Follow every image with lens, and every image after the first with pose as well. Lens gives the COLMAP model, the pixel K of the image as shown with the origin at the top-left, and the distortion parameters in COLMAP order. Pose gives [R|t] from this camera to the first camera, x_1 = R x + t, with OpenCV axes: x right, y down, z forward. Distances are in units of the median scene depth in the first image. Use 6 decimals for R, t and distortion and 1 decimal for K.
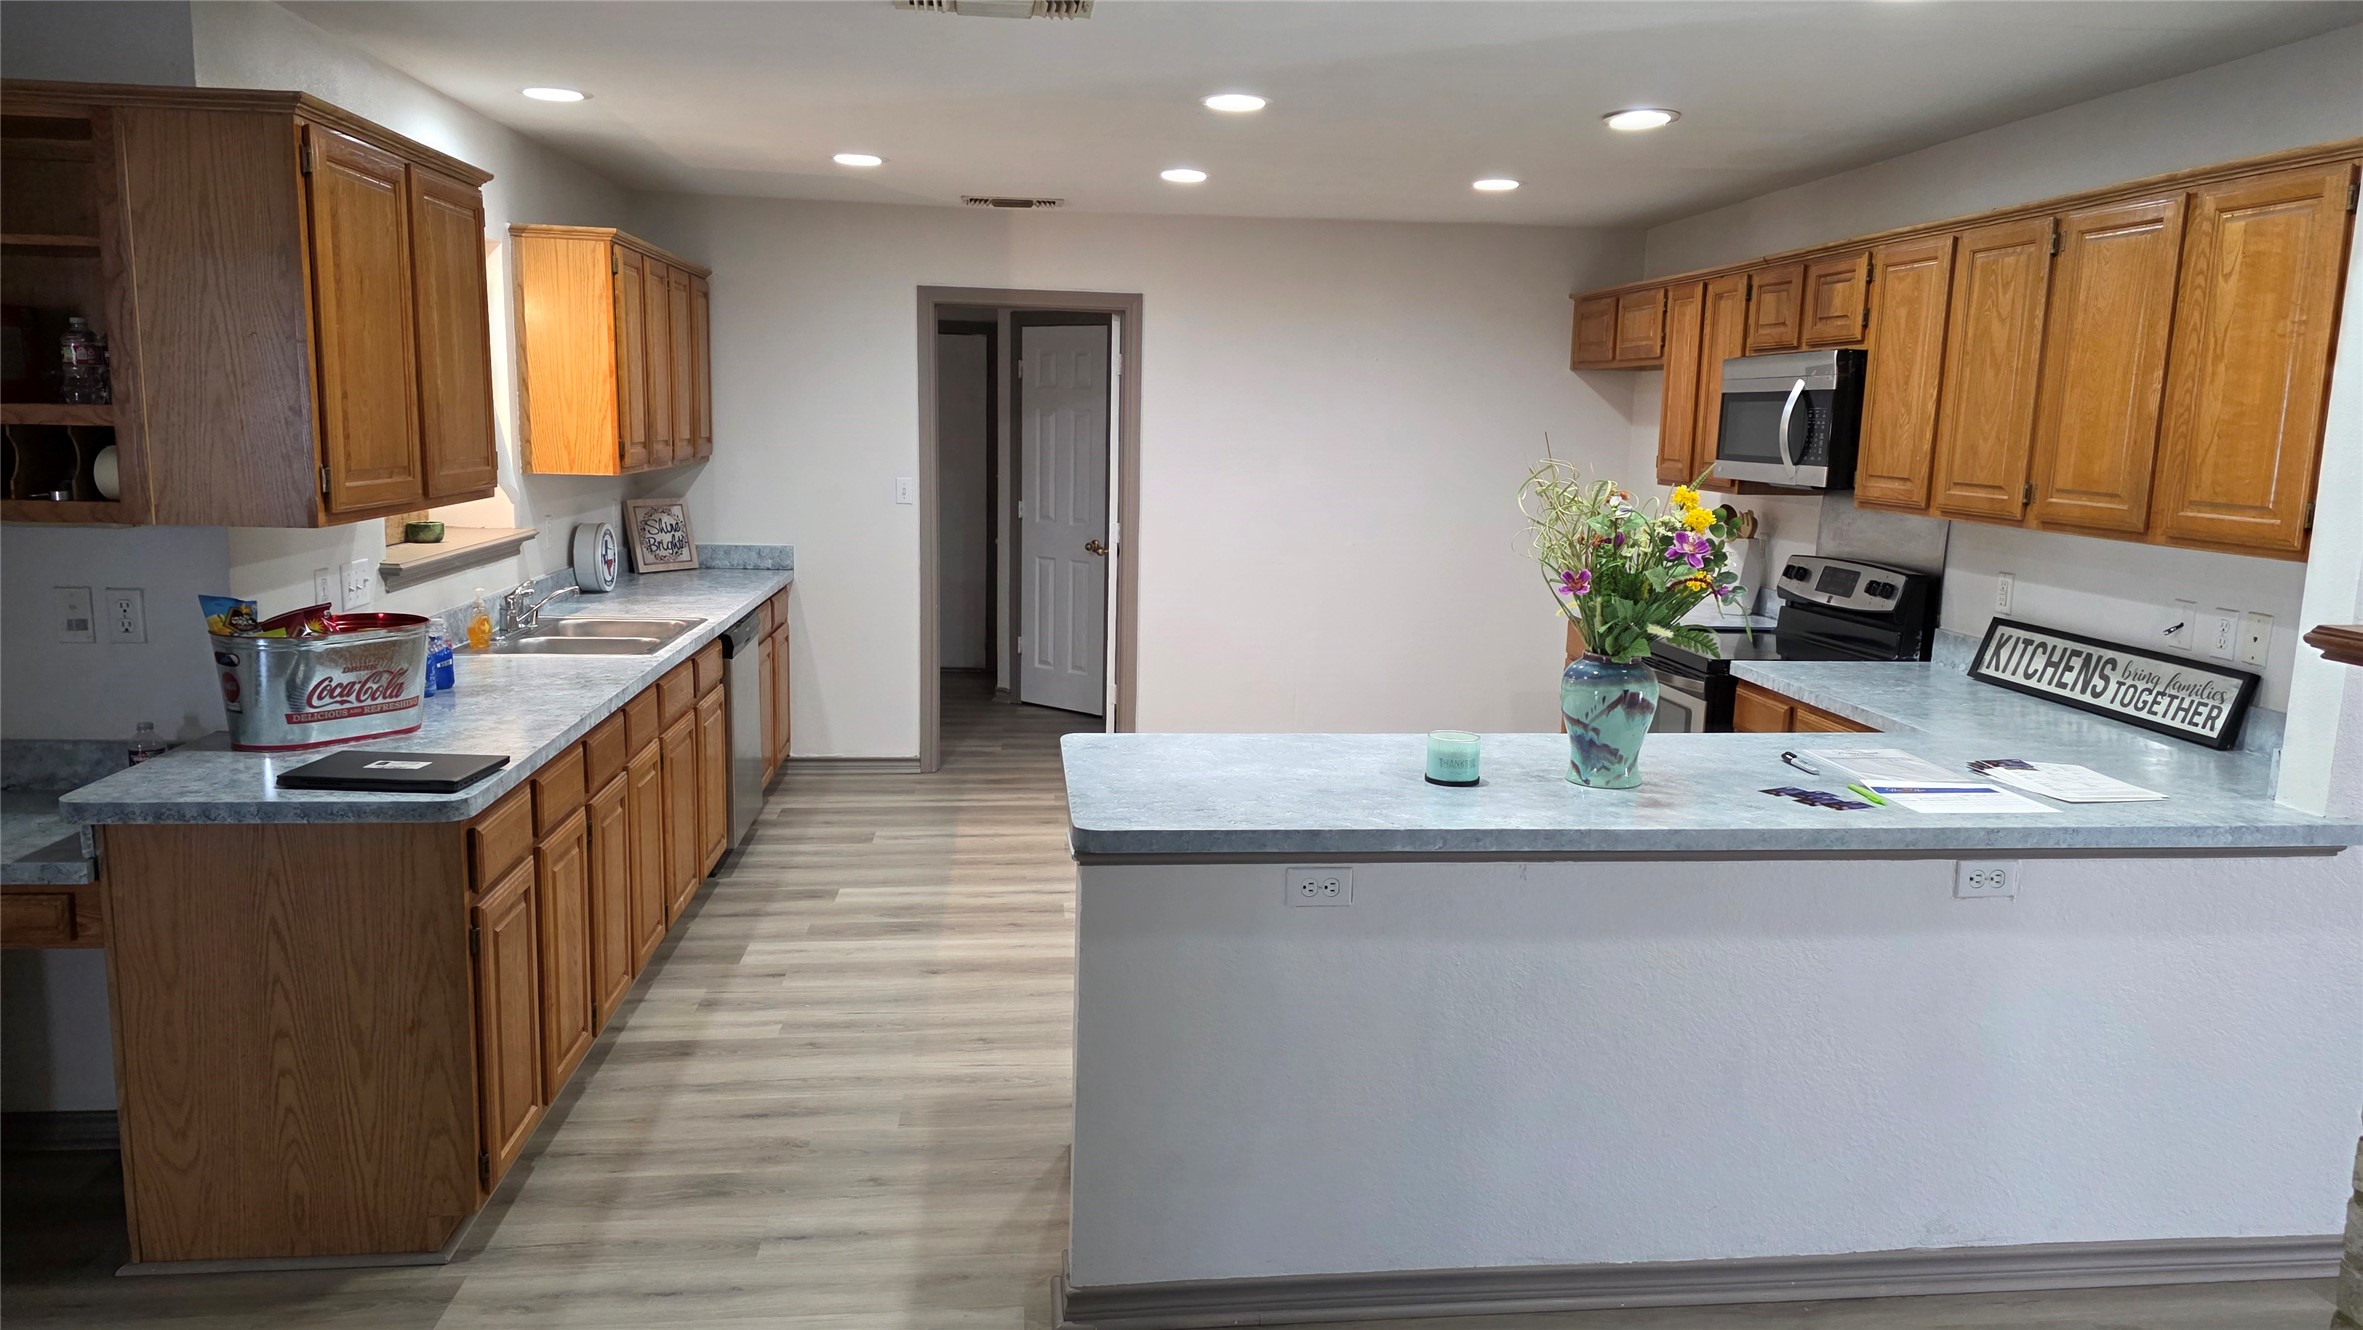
lens RADIAL K [[1589.6, 0, 1186.0], [0, 1589.6, 675.5], [0, 0, 1]] dist [0.073562, -0.081630]
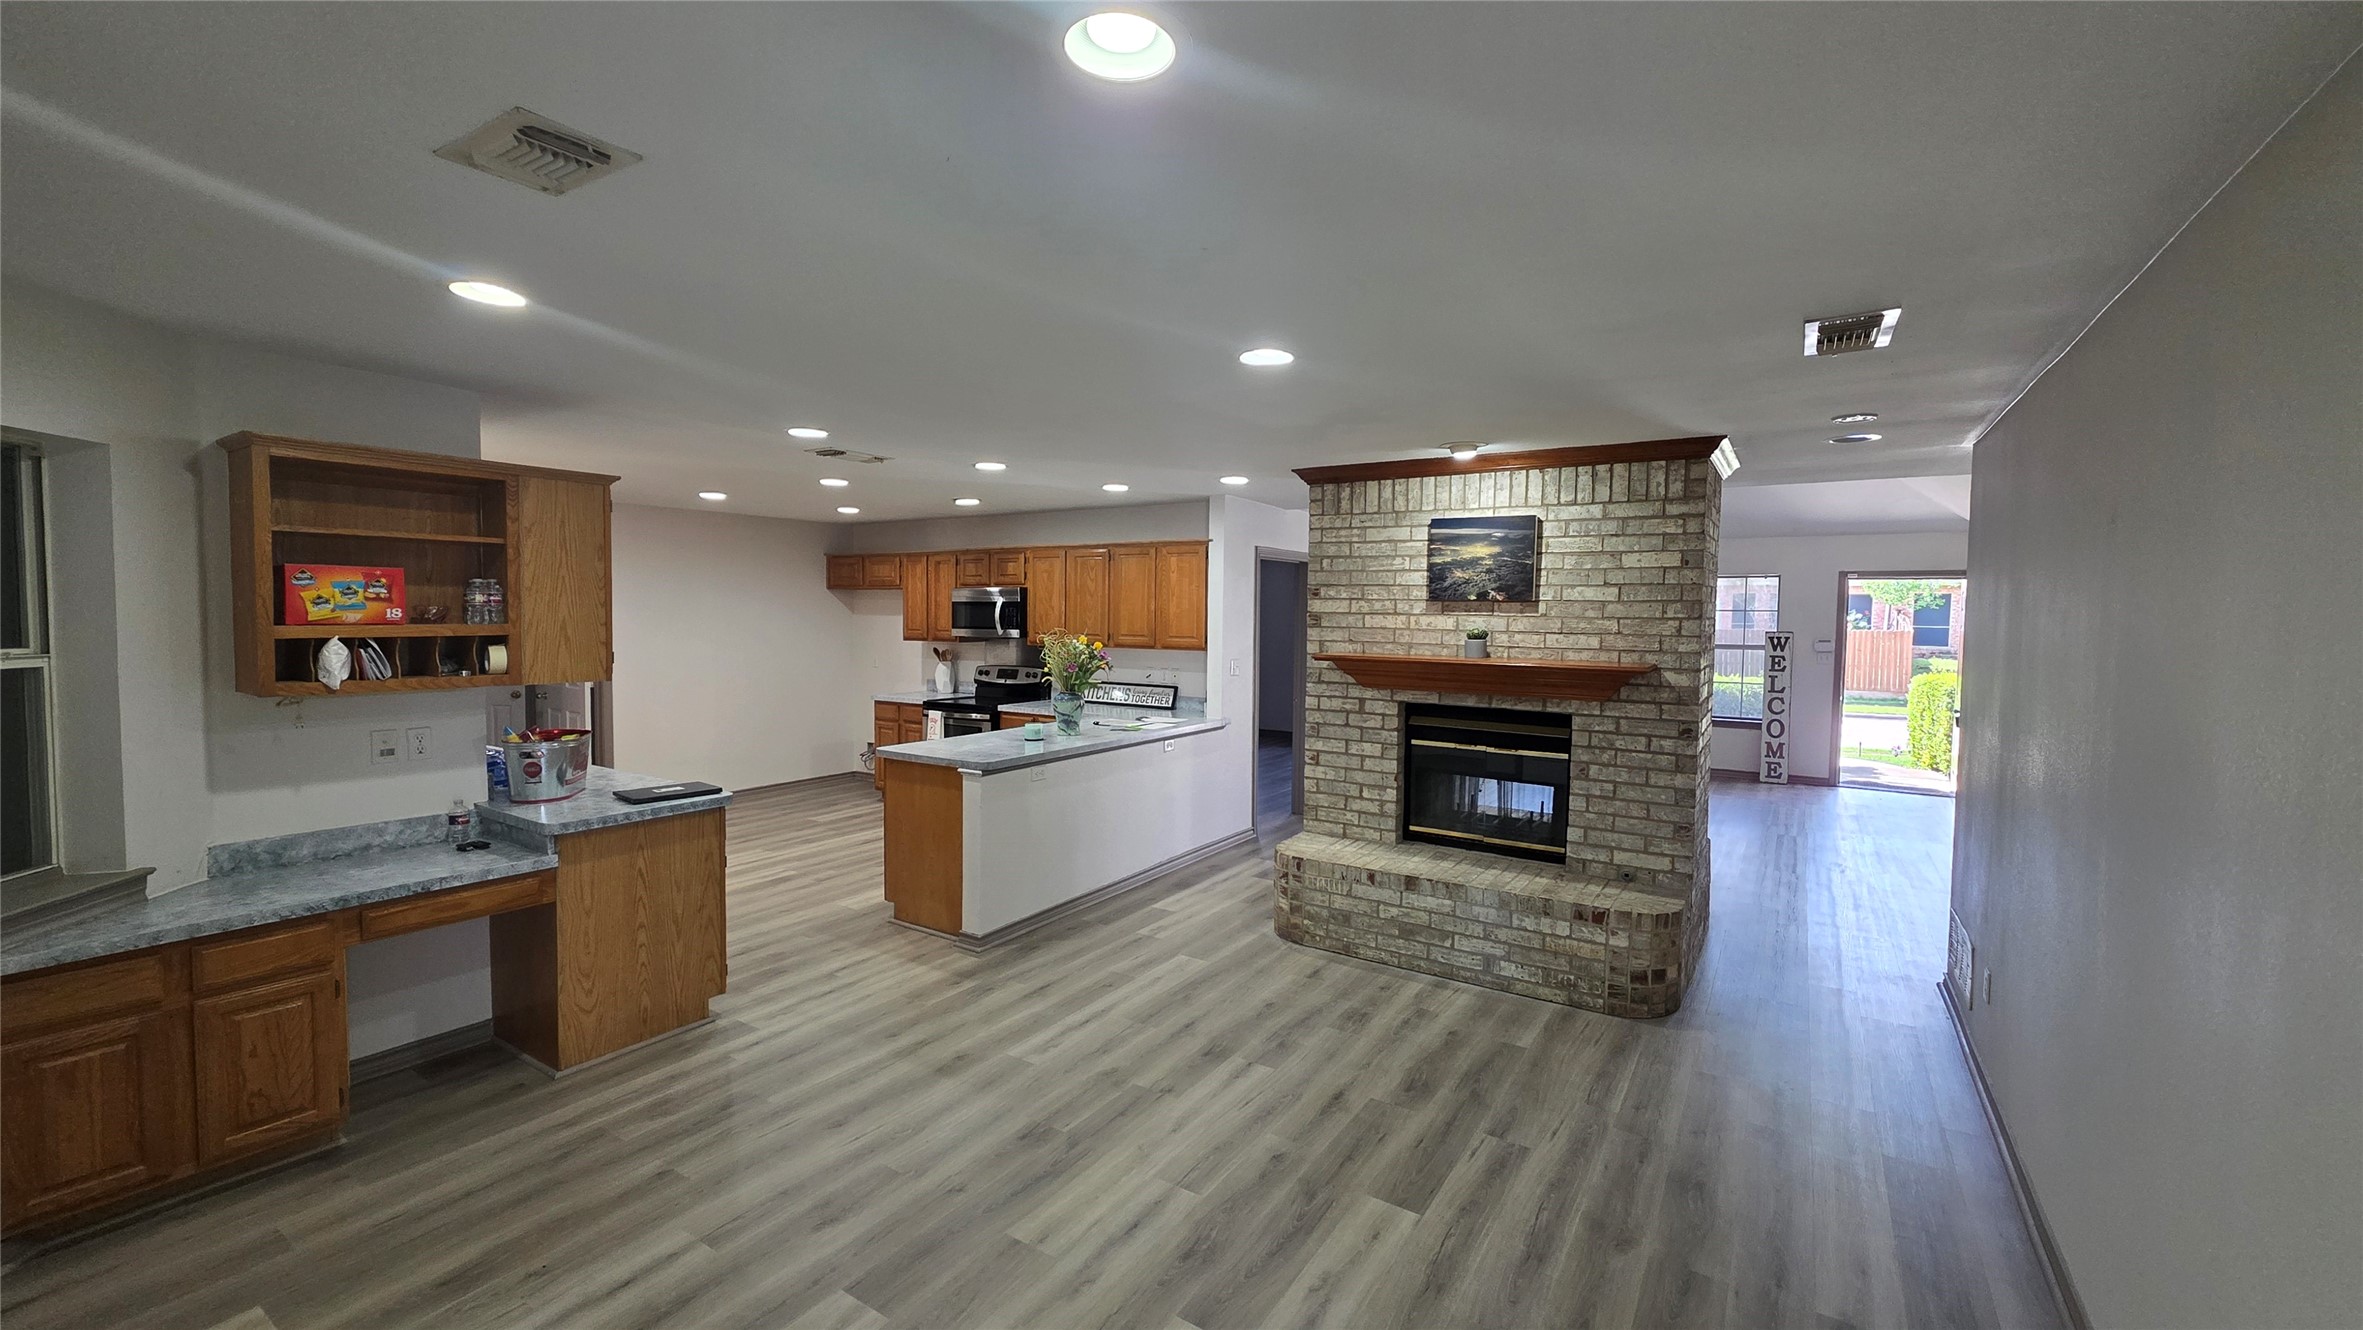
lens RADIAL K [[997.2, 0, 1181.5], [0, 997.2, 665.0], [0, 0, 1]] dist [0.000108, -0.000019]
pose [[0.619035, -0.058616, 0.783173, -0.960586], [0.133371, 0.990572, -0.031281, 0.021434], [-0.773956, 0.123816, 0.621017, -0.309472]]
